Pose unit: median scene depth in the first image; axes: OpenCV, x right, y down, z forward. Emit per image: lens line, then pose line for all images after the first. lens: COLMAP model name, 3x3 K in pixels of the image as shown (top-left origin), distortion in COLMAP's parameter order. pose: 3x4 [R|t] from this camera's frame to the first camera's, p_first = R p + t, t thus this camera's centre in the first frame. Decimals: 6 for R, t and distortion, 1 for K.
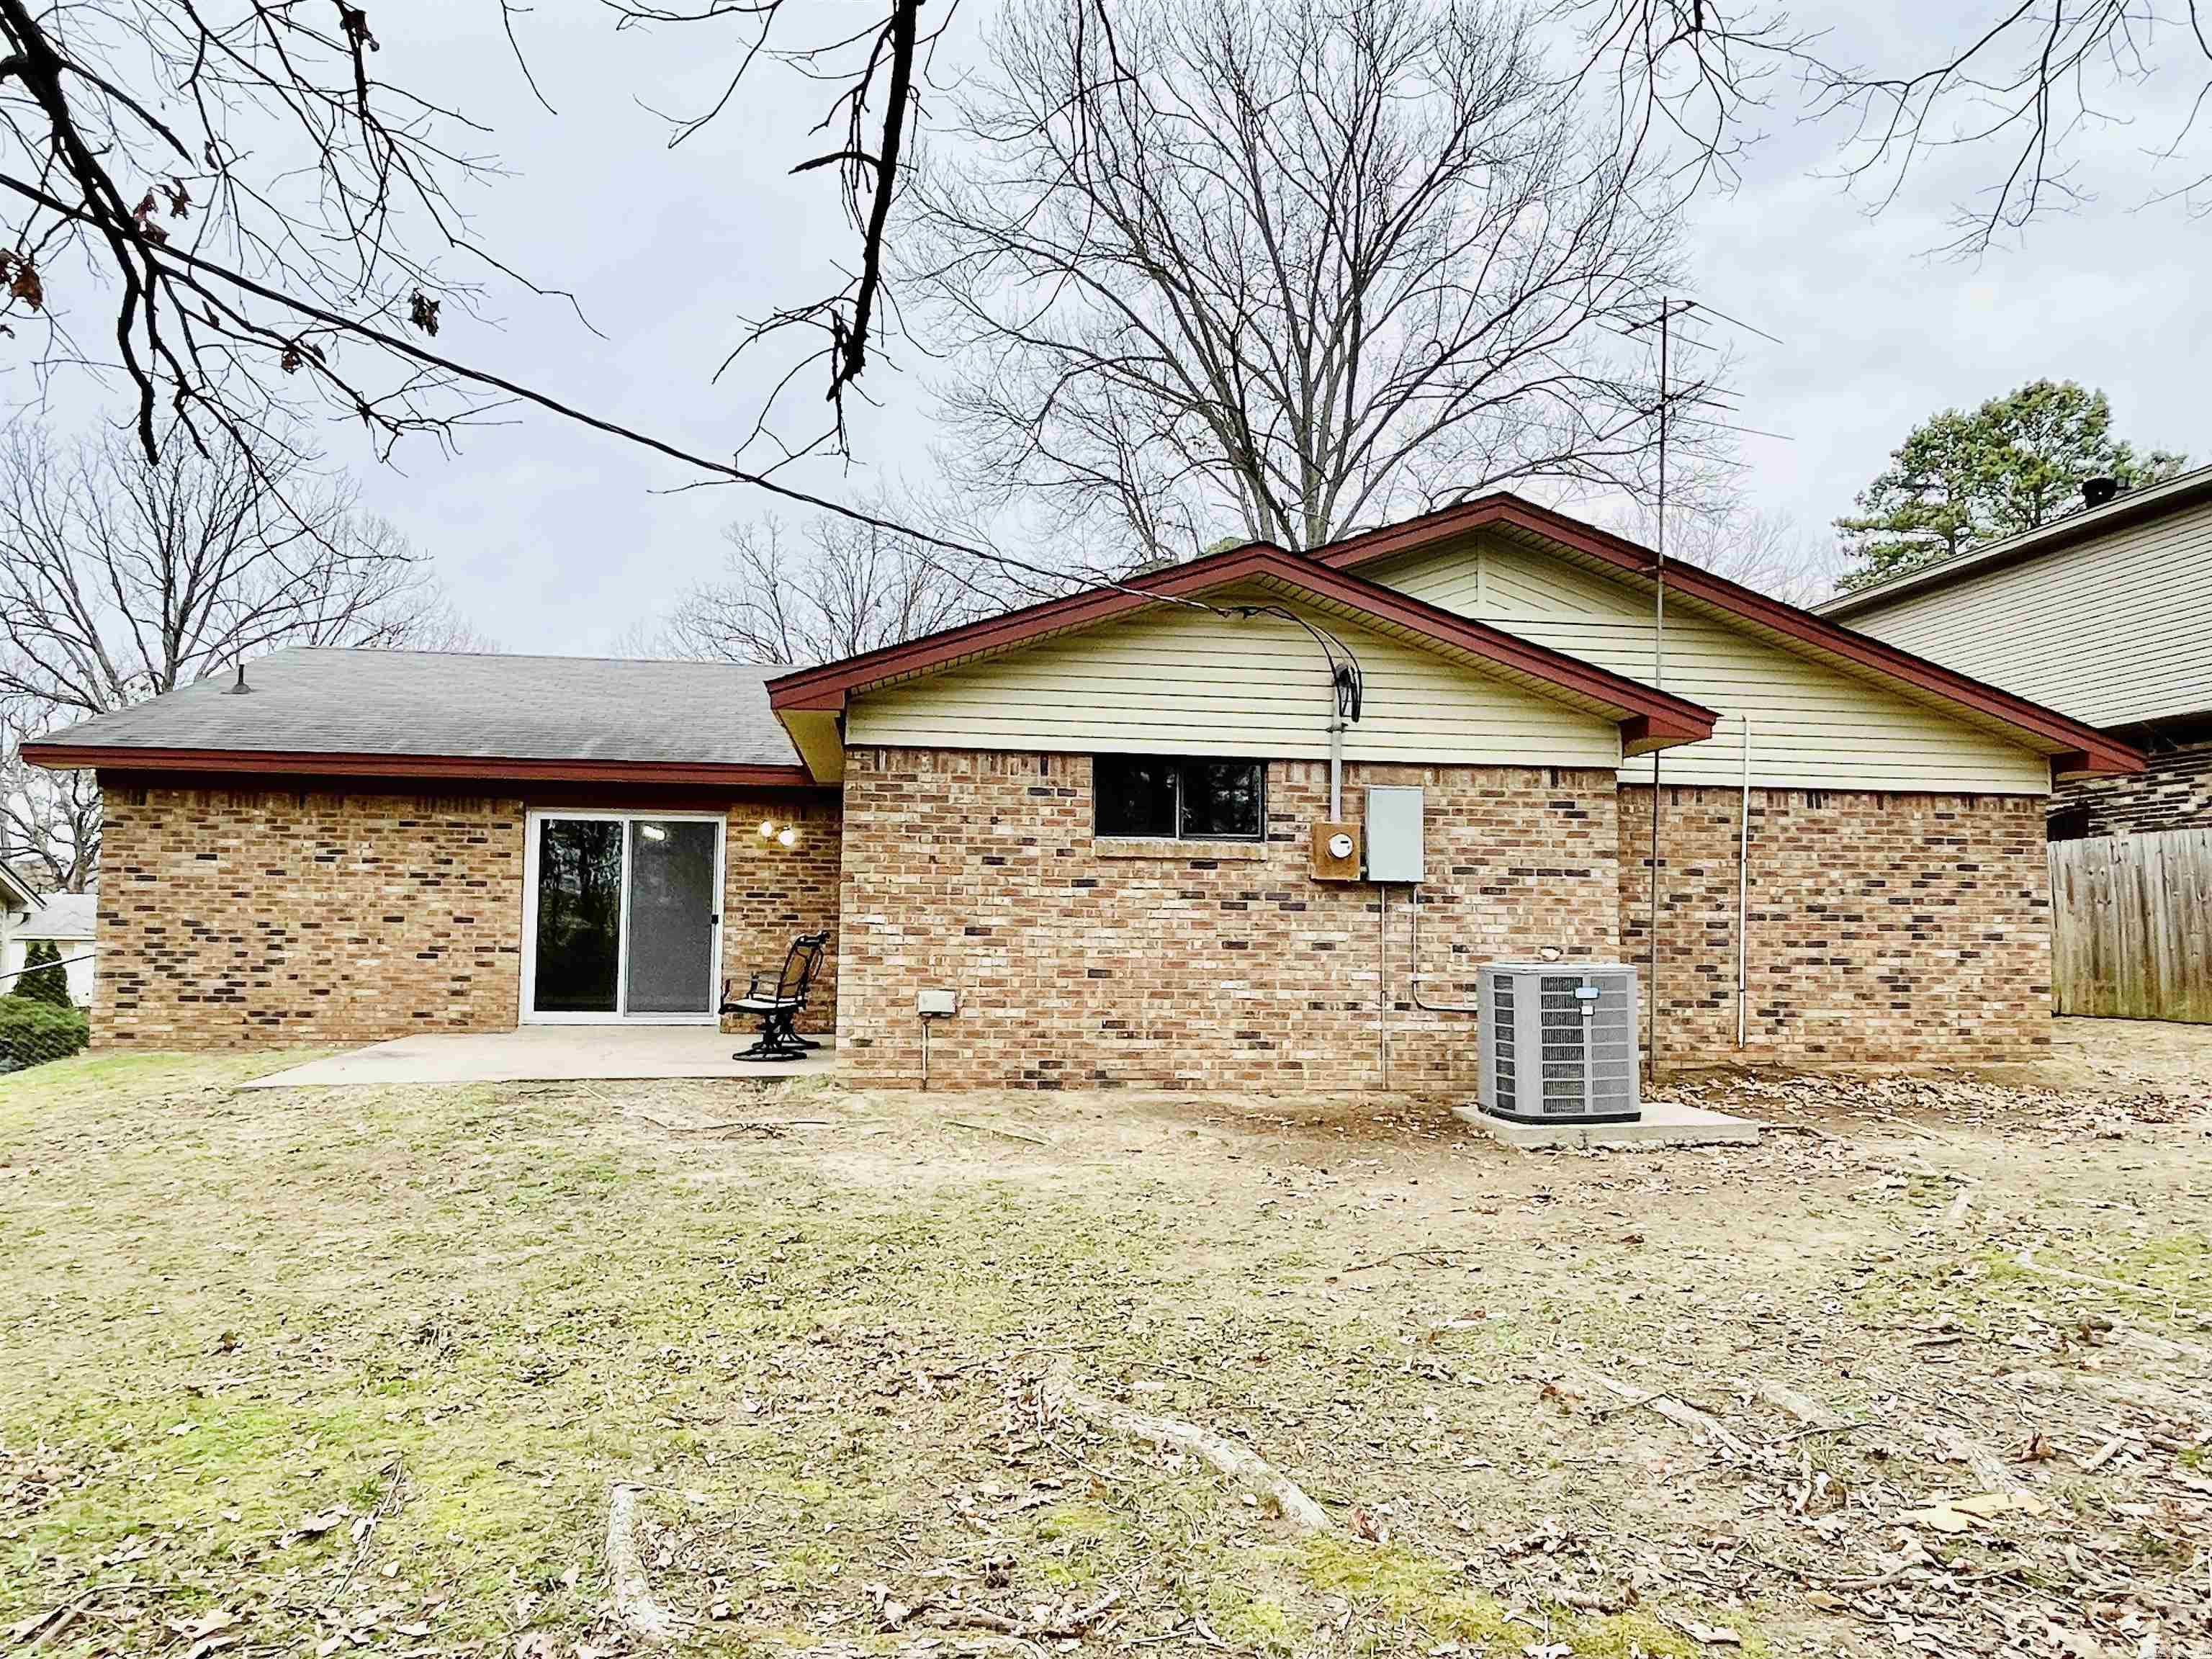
lens RADIAL K [[1466.4, 0, 1111.4], [0, 1466.4, 839.1], [0, 0, 1]] dist [0.000836, -0.004647]
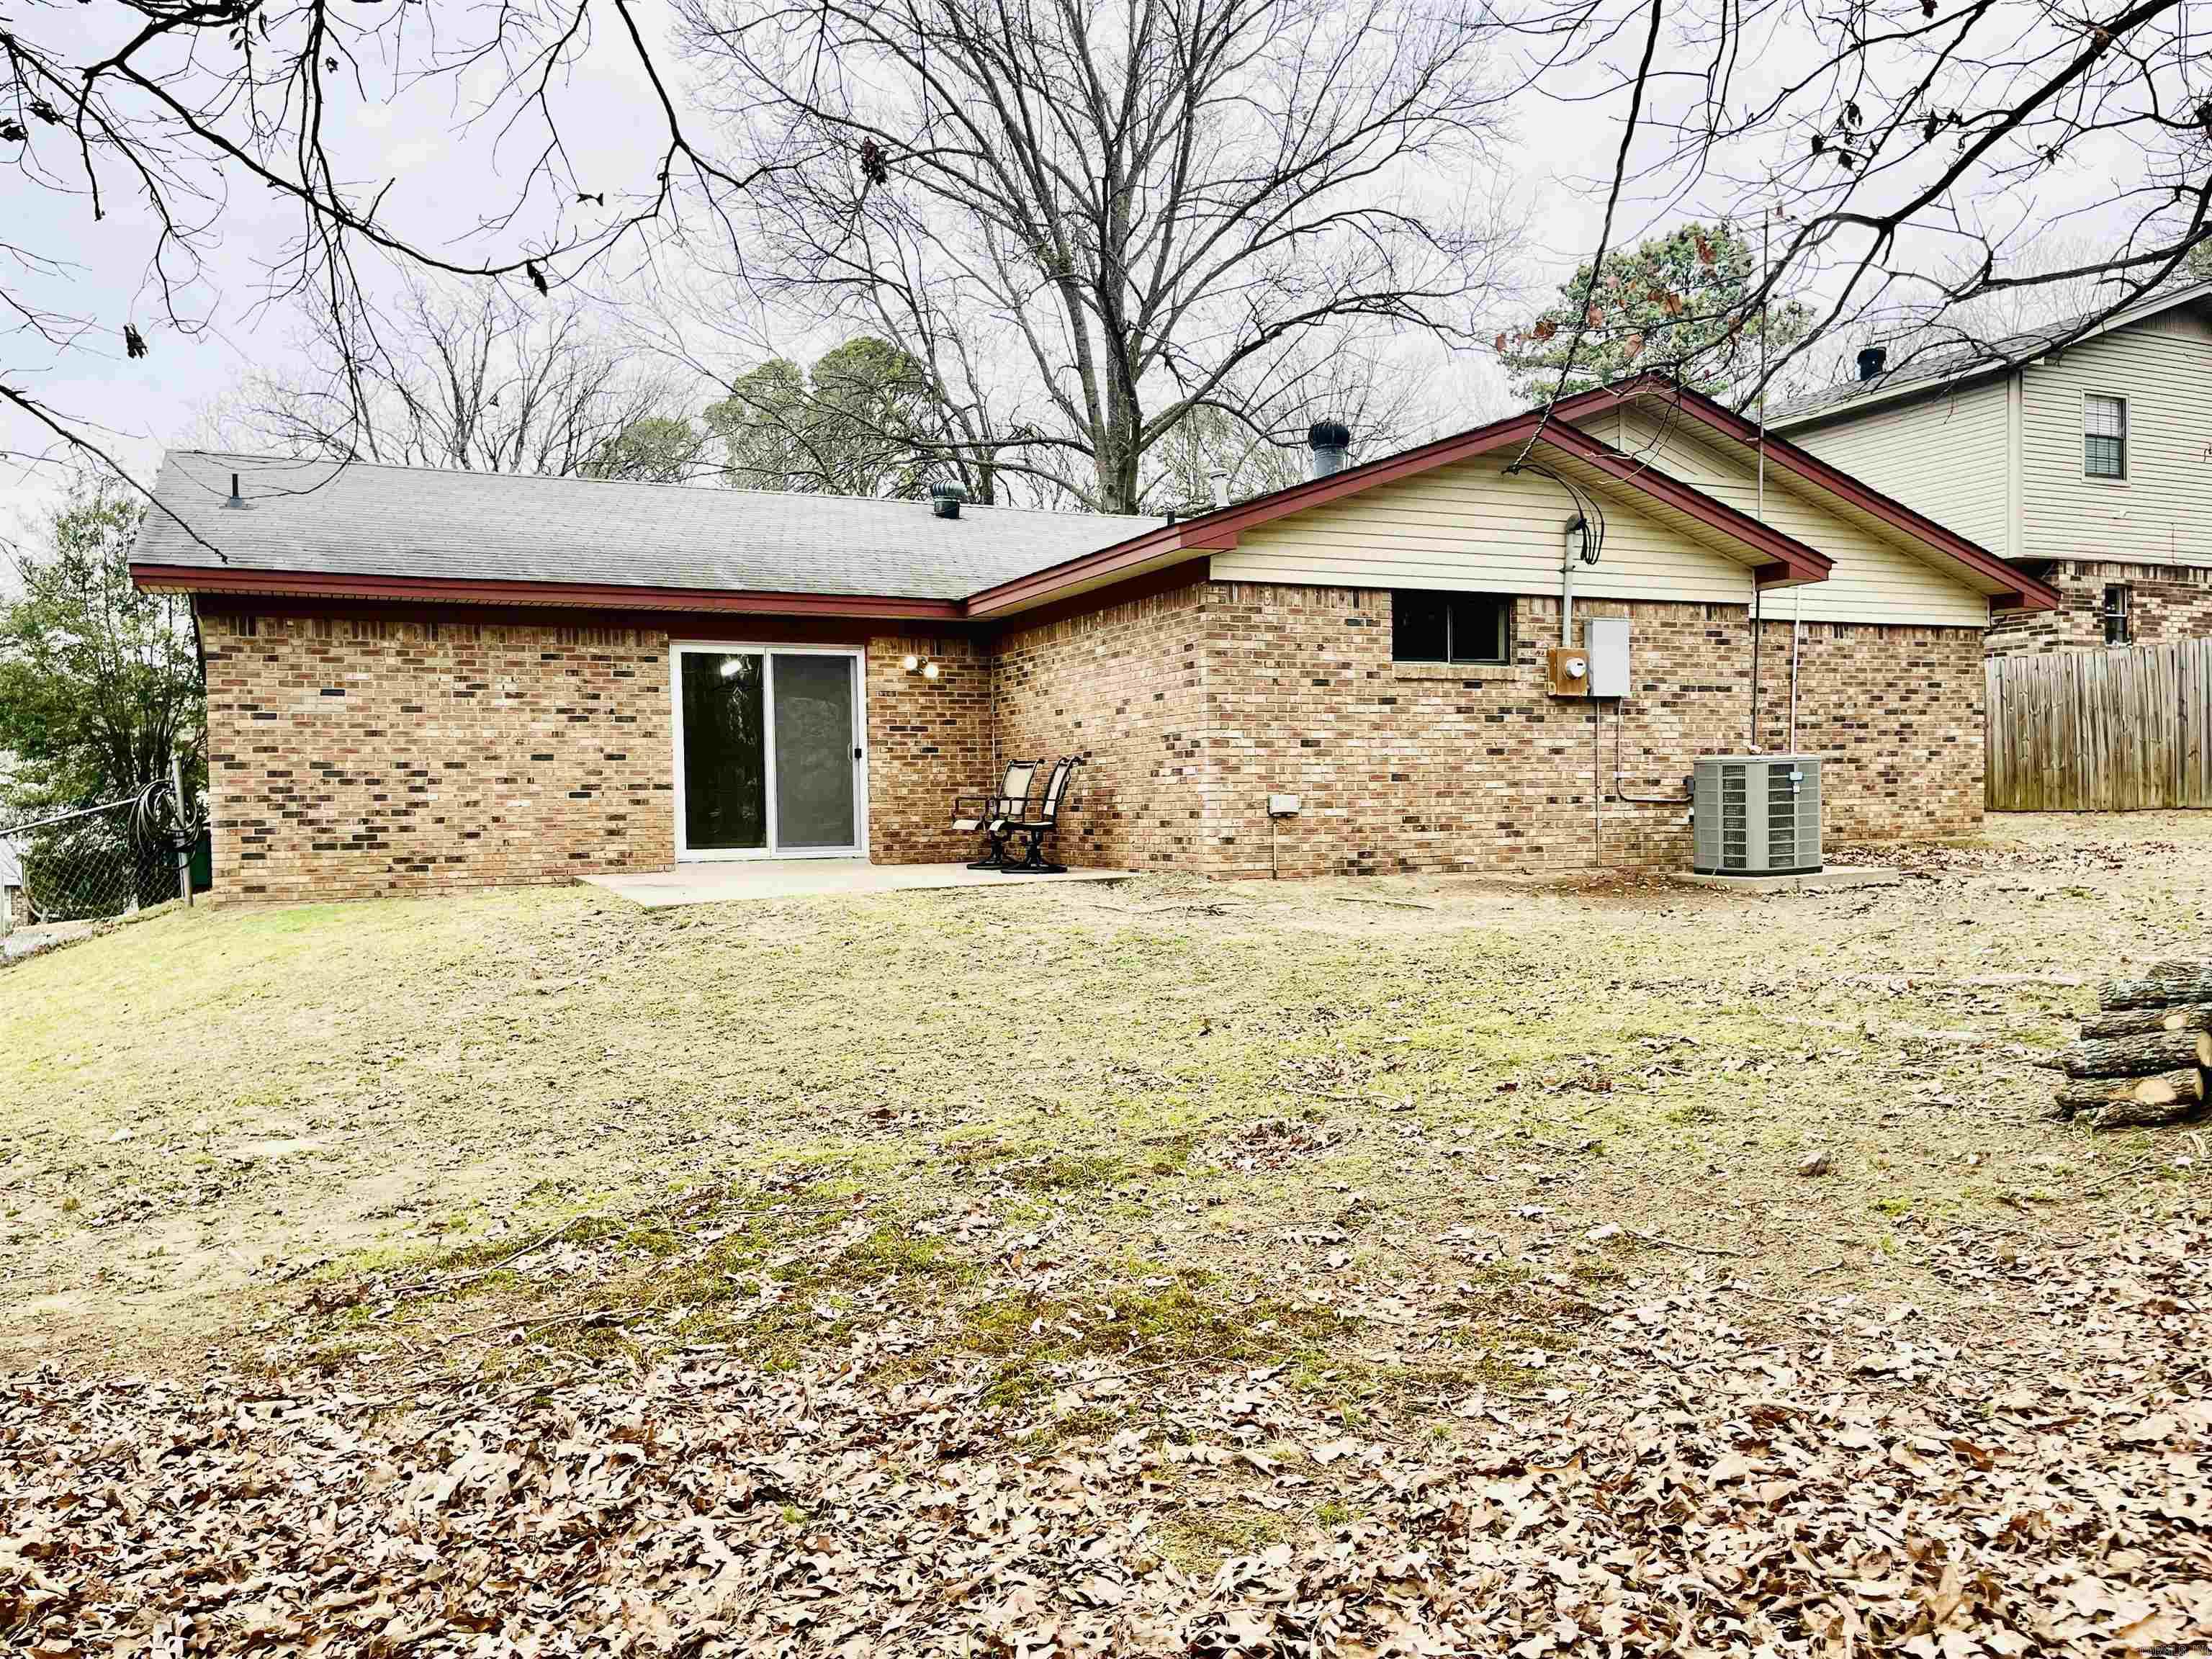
lens RADIAL K [[1711.0, 0, 1115.3], [0, 1711.0, 875.8], [0, 0, 1]] dist [0.049990, -0.012017]
pose [[0.950523, -0.041771, 0.307833, -0.563934], [0.009358, 0.994319, 0.106028, 0.018703], [-0.310513, -0.097901, 0.945514, -0.213438]]
